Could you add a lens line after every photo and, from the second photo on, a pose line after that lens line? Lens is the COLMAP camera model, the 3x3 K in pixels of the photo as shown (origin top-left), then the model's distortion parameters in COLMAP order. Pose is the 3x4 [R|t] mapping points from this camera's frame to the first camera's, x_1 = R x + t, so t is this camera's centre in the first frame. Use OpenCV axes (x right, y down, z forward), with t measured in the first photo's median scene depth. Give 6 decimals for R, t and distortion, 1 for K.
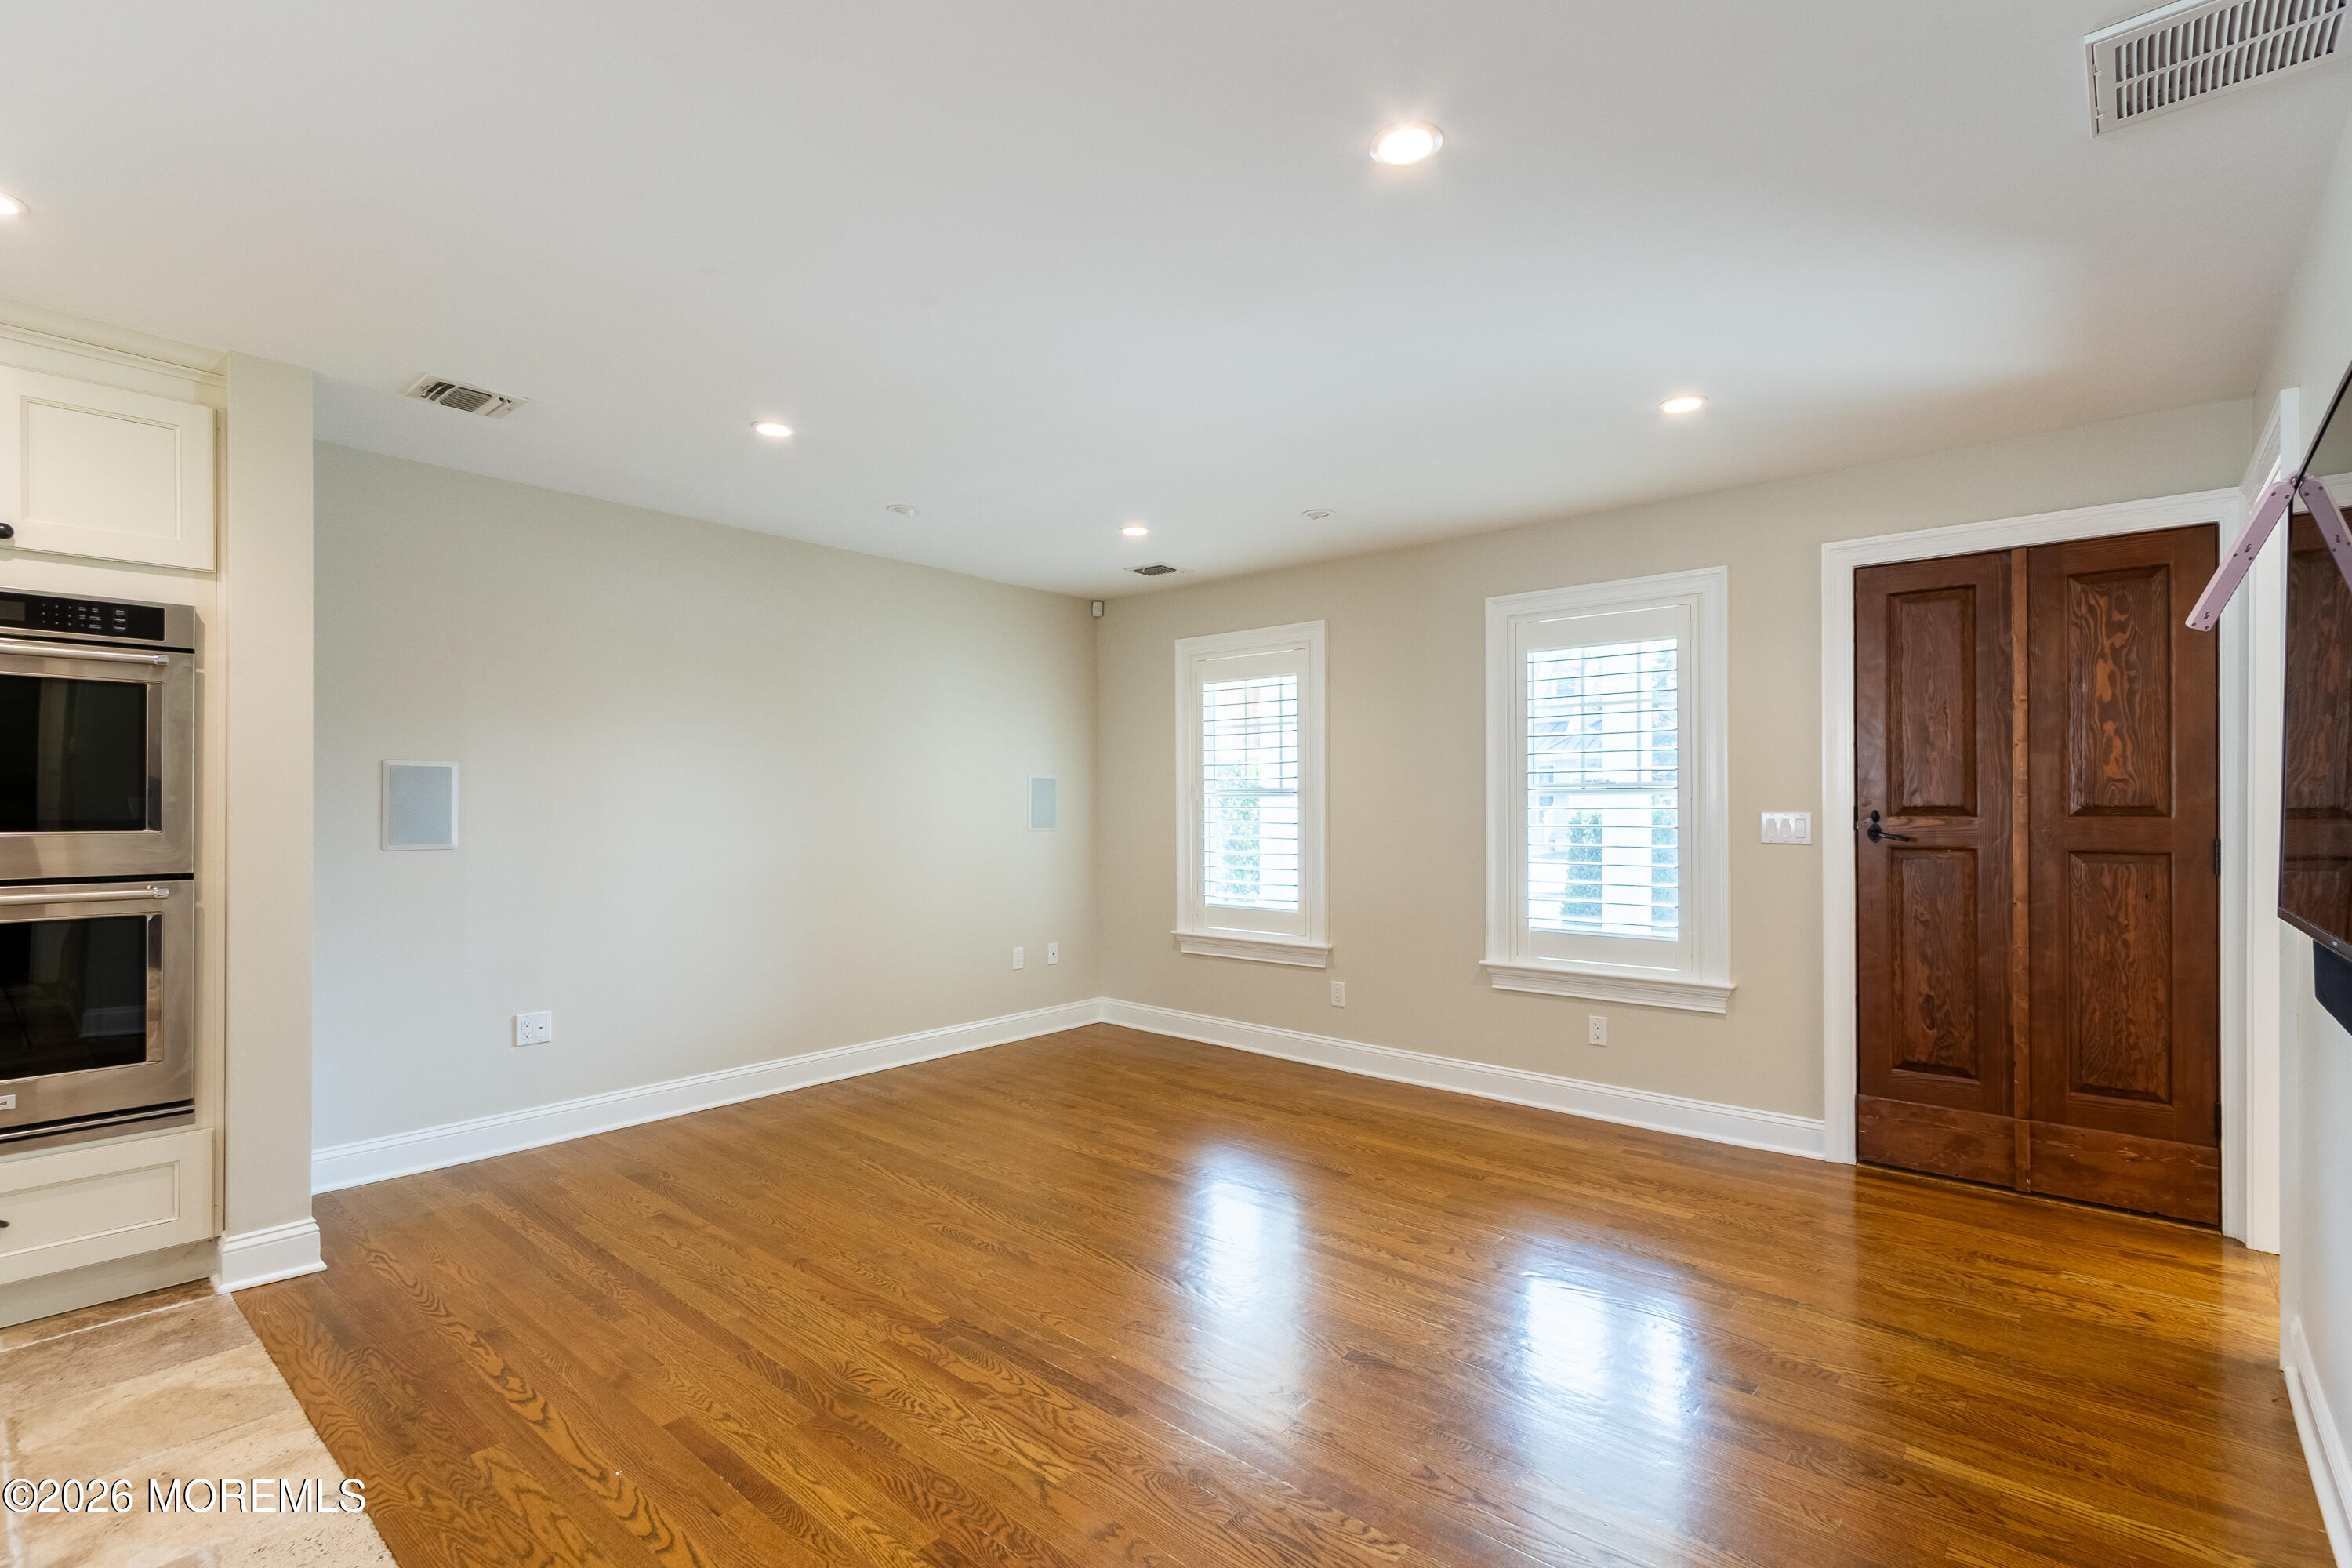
lens RADIAL K [[1073.9, 0, 1162.0], [0, 1073.9, 801.5], [0, 0, 1]] dist [0.003963, -0.001319]
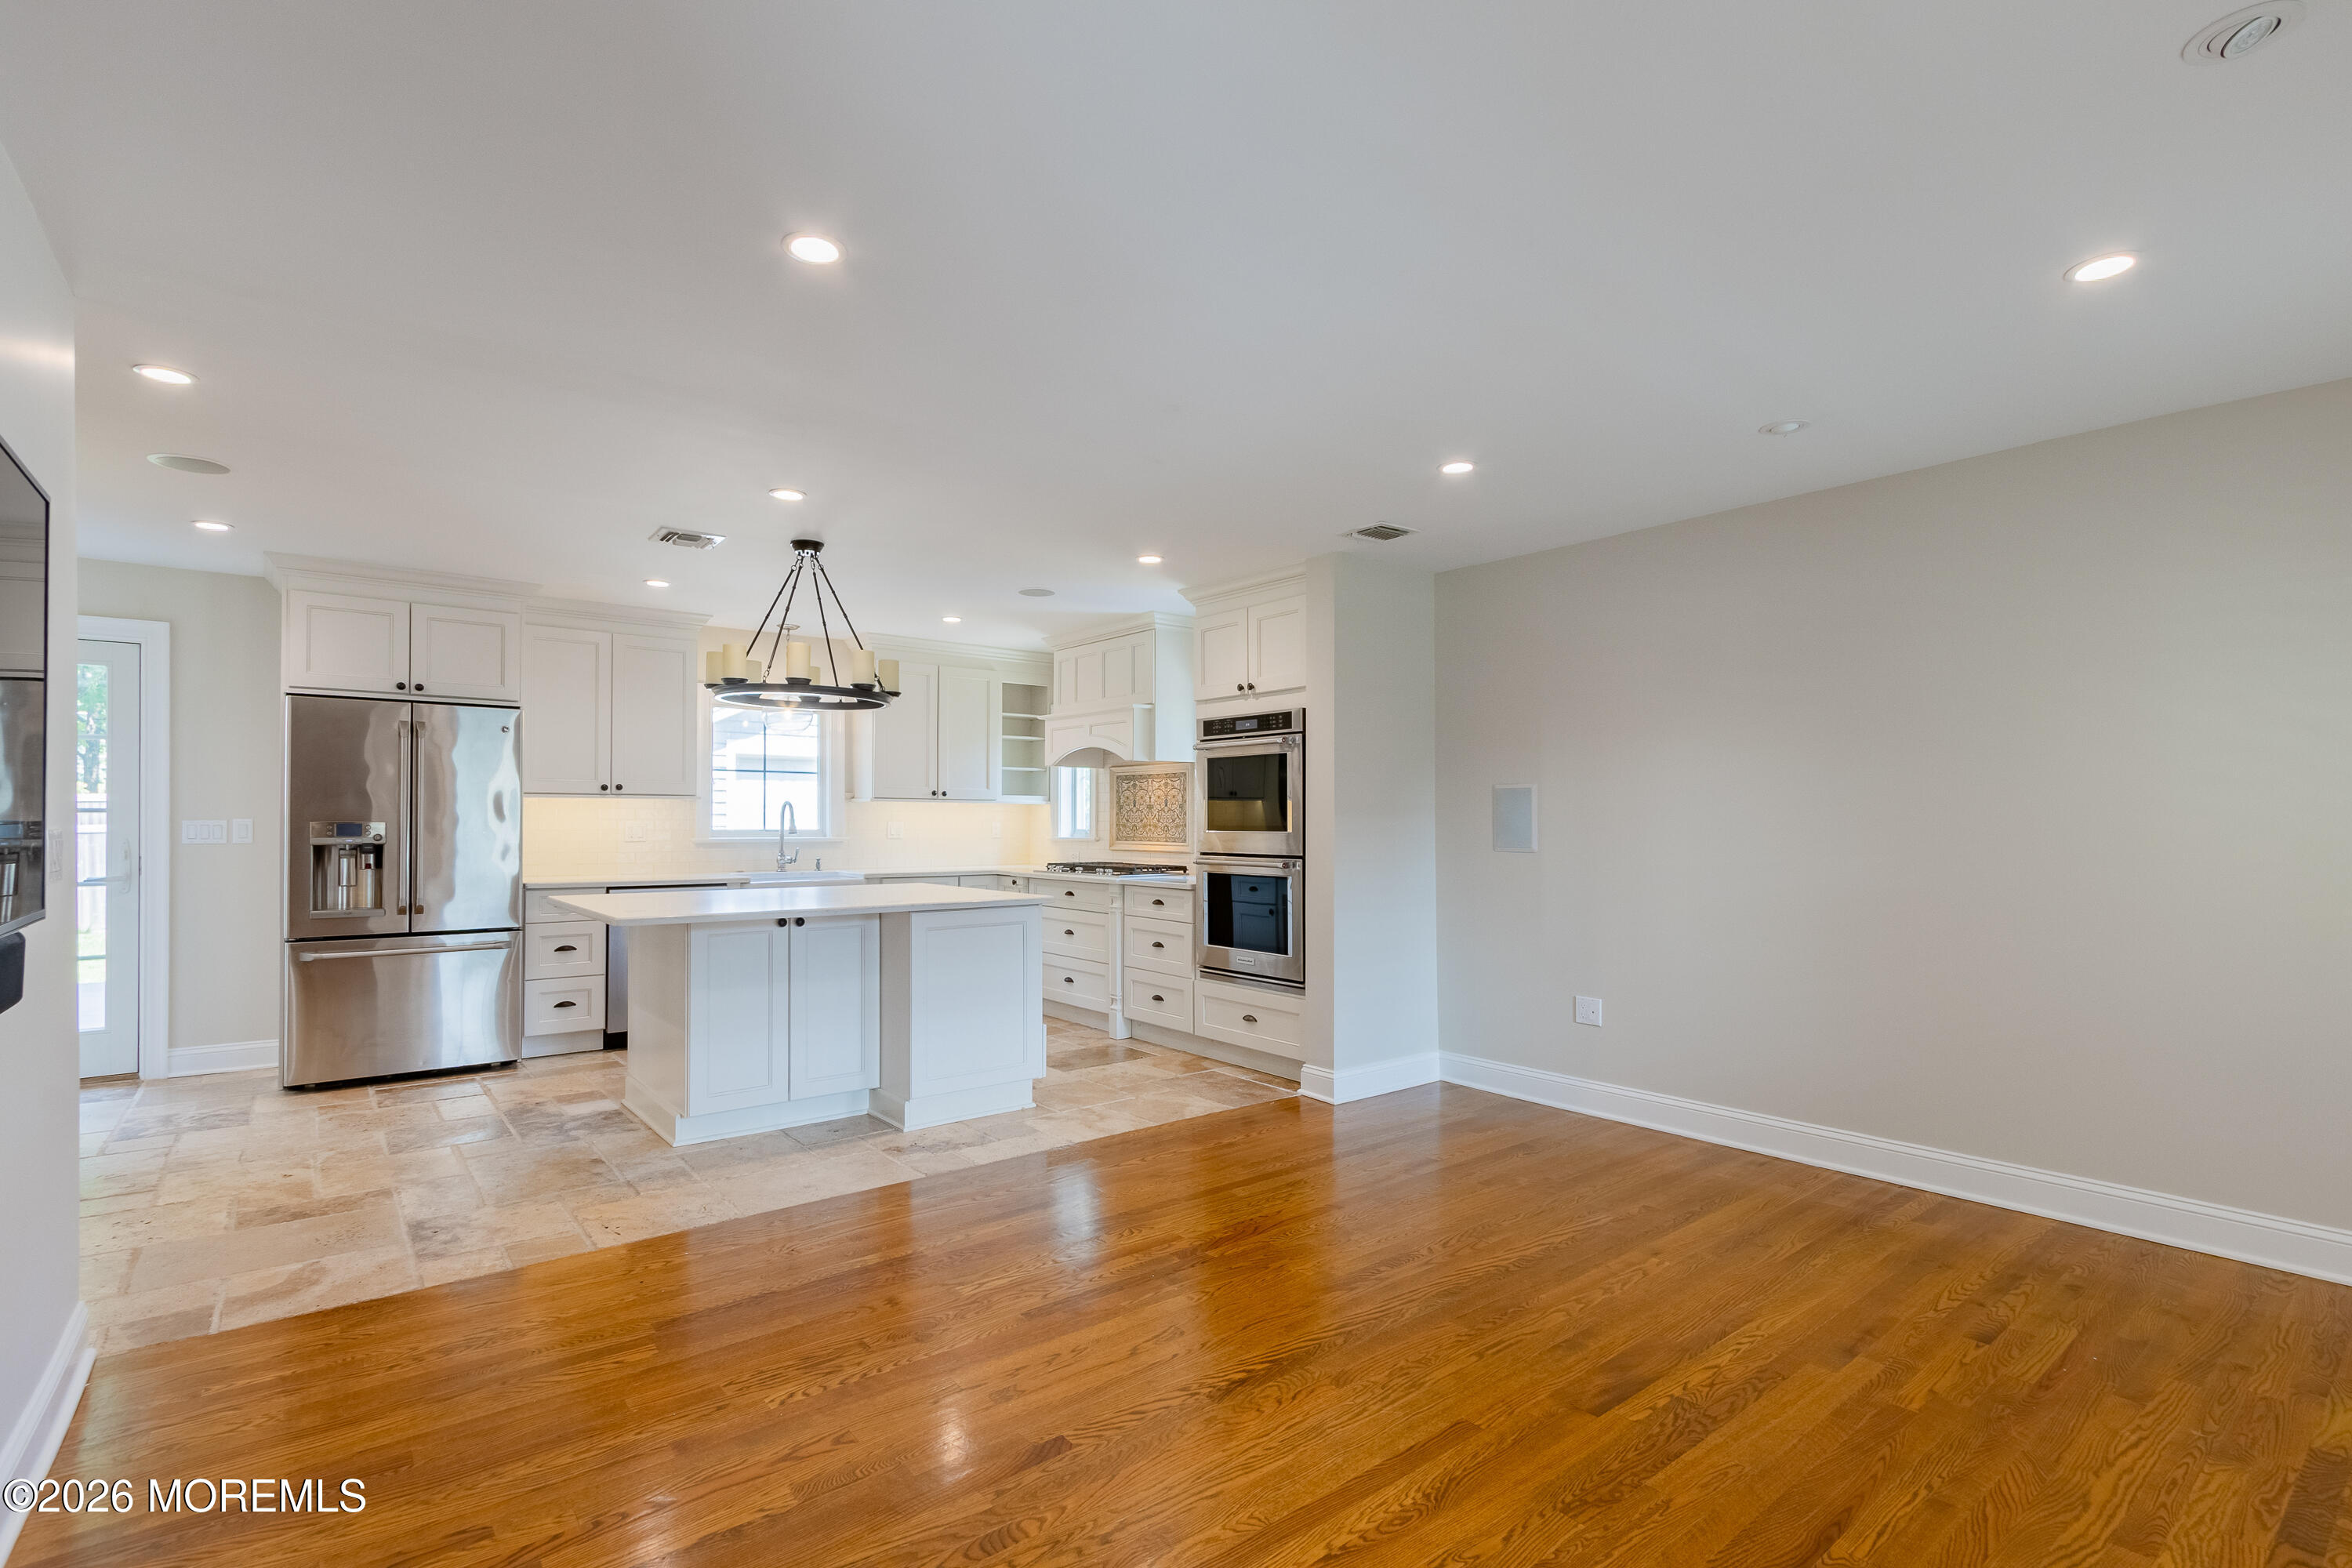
lens RADIAL K [[1073.9, 0, 1169.6], [0, 1073.9, 797.6], [0, 0, 1]] dist [0.003963, -0.001319]
pose [[-0.172803, -0.025259, -0.984632, 0.663922], [0.003268, 0.999651, -0.026218, 0.012028], [0.984951, -0.007748, -0.172660, 0.800778]]
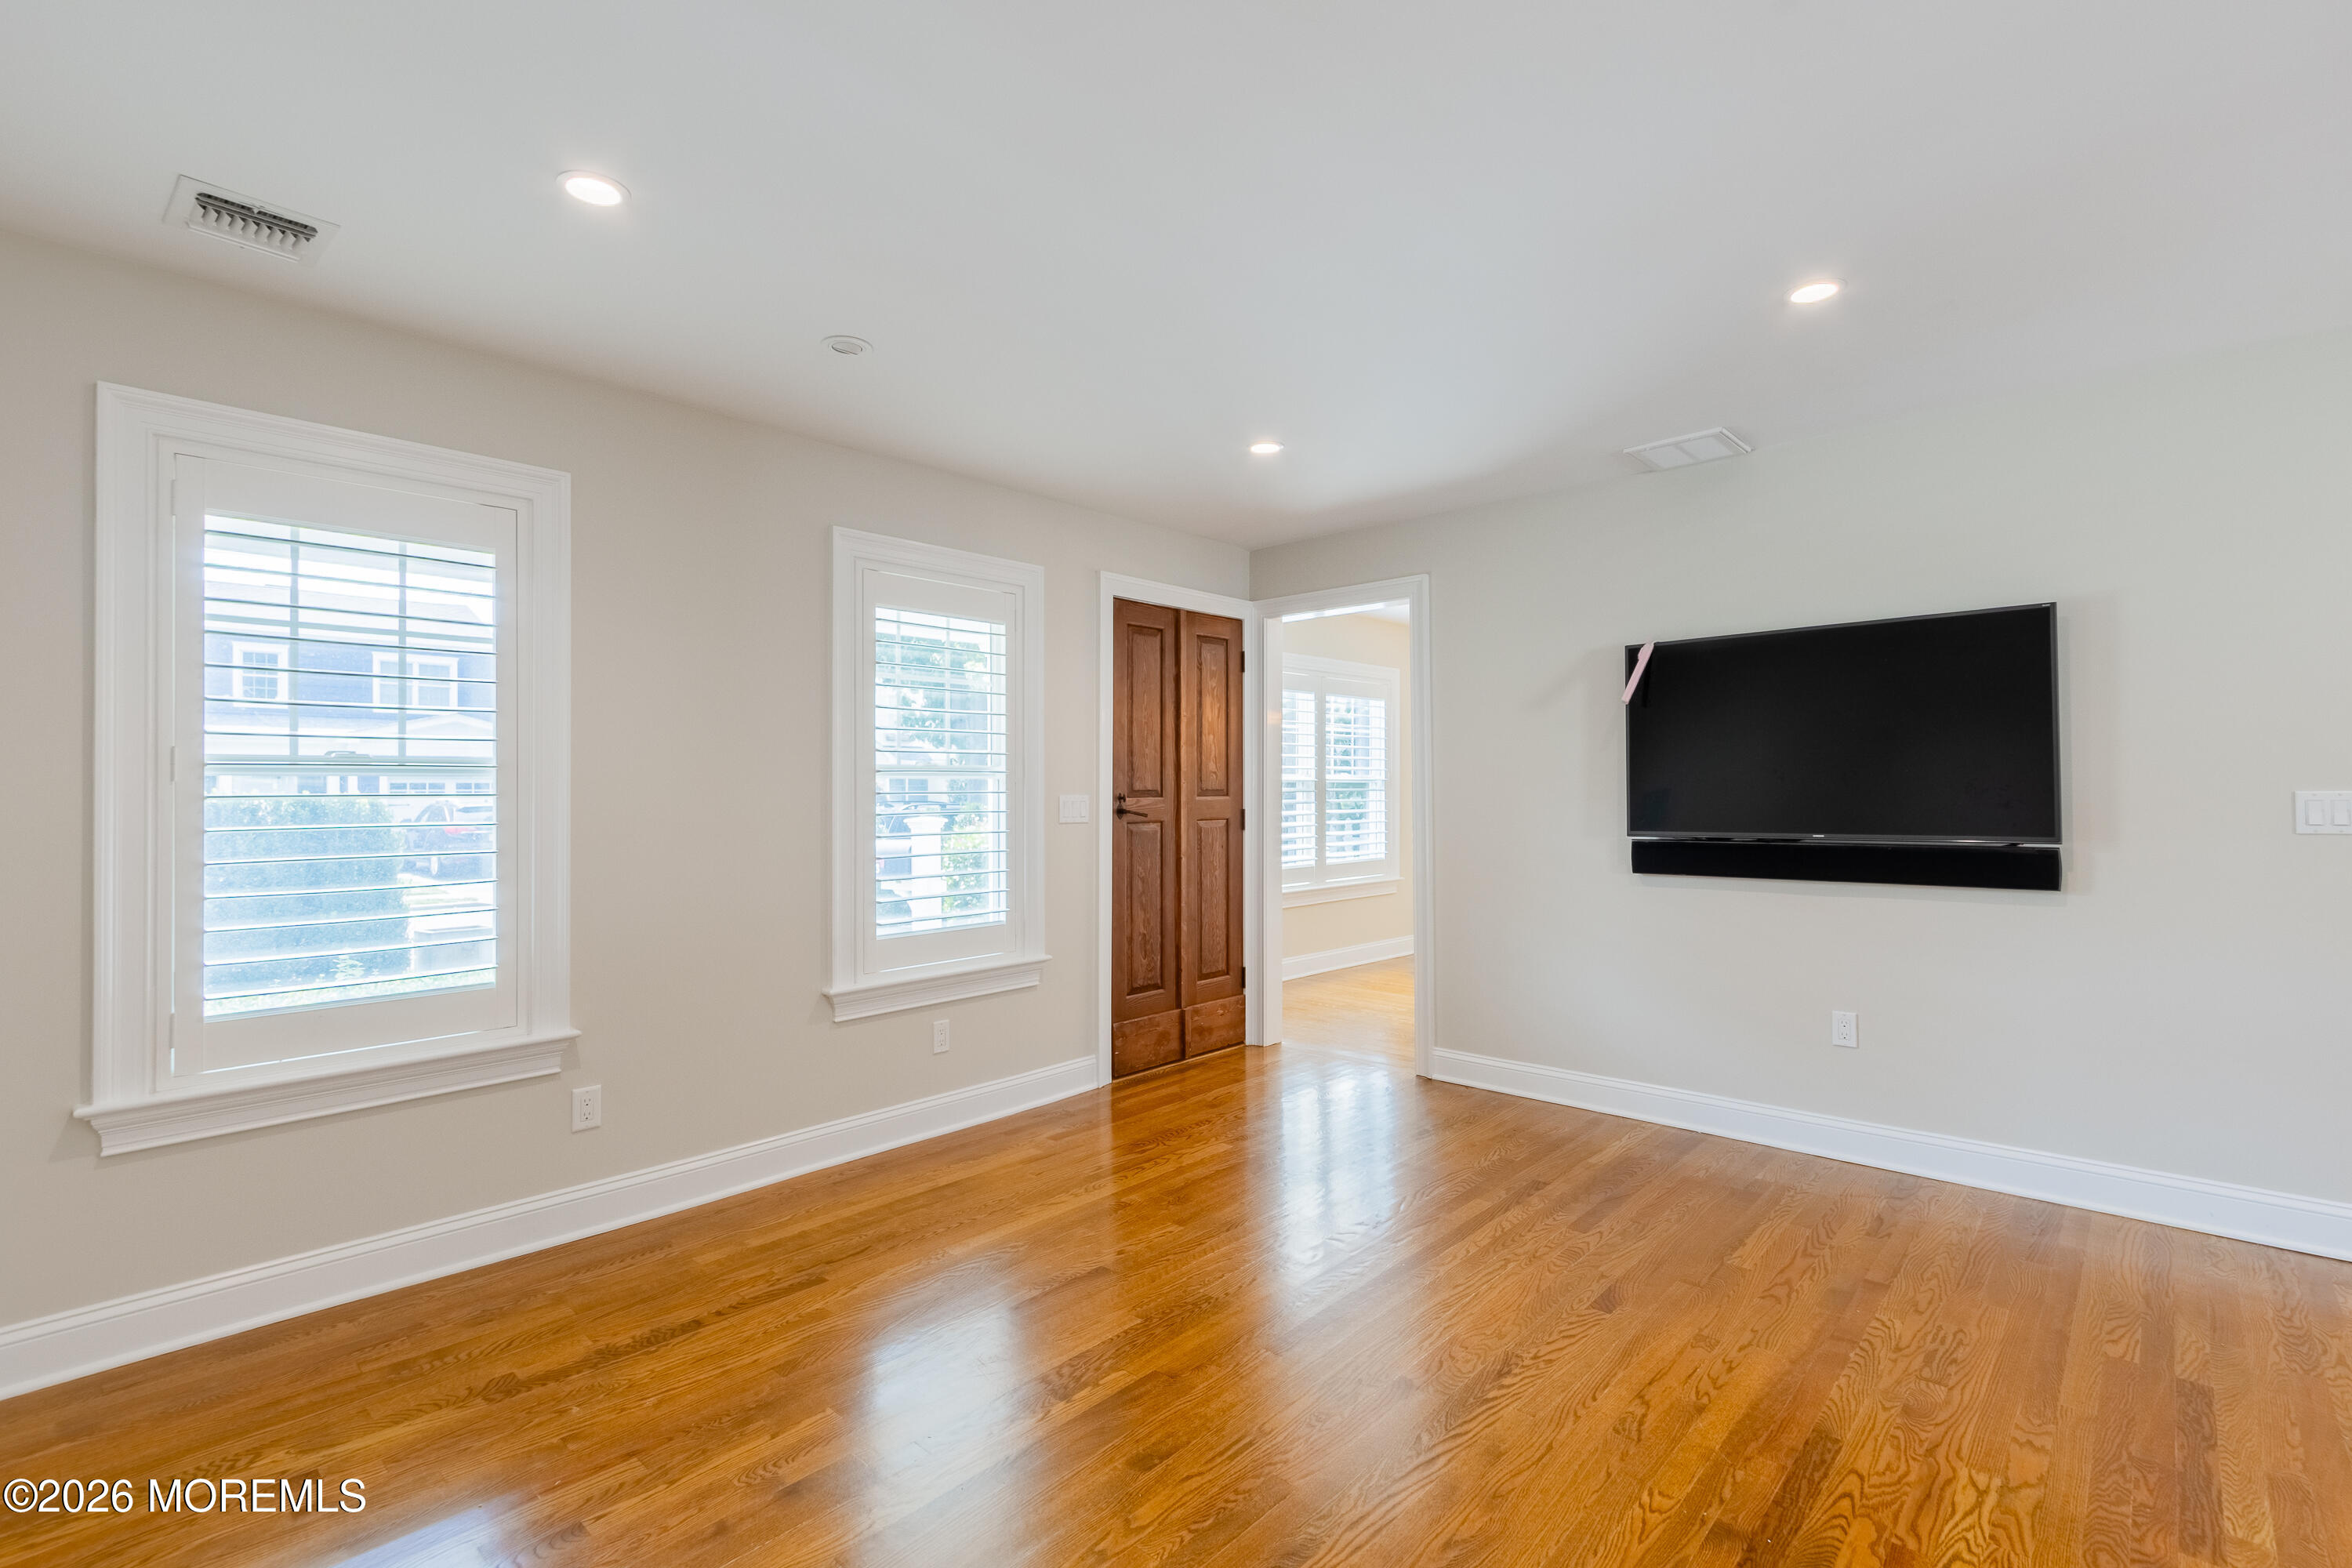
lens RADIAL K [[1073.9, 0, 1156.2], [0, 1073.9, 787.2], [0, 0, 1]] dist [0.003963, -0.001319]
pose [[0.032301, 0.002384, 0.999475, -0.575011], [0.002507, 0.999994, -0.002467, 0.004518], [-0.999475, 0.002586, 0.032295, 0.905548]]
